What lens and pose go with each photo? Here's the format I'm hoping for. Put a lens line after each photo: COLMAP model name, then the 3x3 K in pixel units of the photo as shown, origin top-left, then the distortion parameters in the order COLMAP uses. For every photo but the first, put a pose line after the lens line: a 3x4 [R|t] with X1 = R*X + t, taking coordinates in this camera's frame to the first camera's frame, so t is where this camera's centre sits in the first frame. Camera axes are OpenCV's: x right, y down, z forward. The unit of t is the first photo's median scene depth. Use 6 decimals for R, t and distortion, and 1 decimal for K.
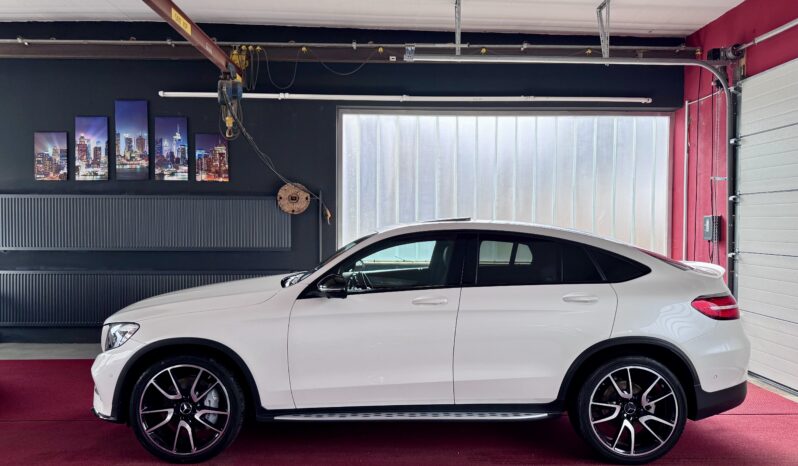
lens RADIAL K [[552.2, 0, 412.8], [0, 552.2, 233.1], [0, 0, 1]] dist [0.085280, -0.163132]
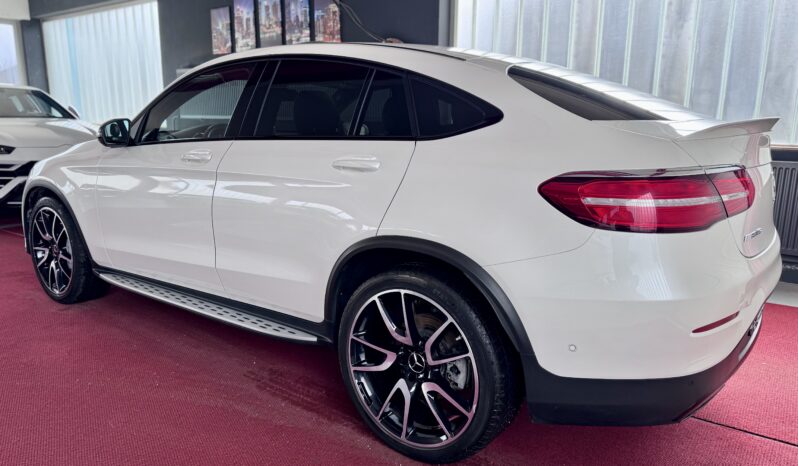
lens RADIAL K [[552.2, 0, 412.8], [0, 552.2, 233.1], [0, 0, 1]] dist [0.085280, -0.163132]
pose [[0.804925, 0.120422, -0.581029, 0.348643], [-0.007899, 0.981278, 0.192434, 0.039409], [0.593324, -0.150306, 0.790806, 0.288555]]
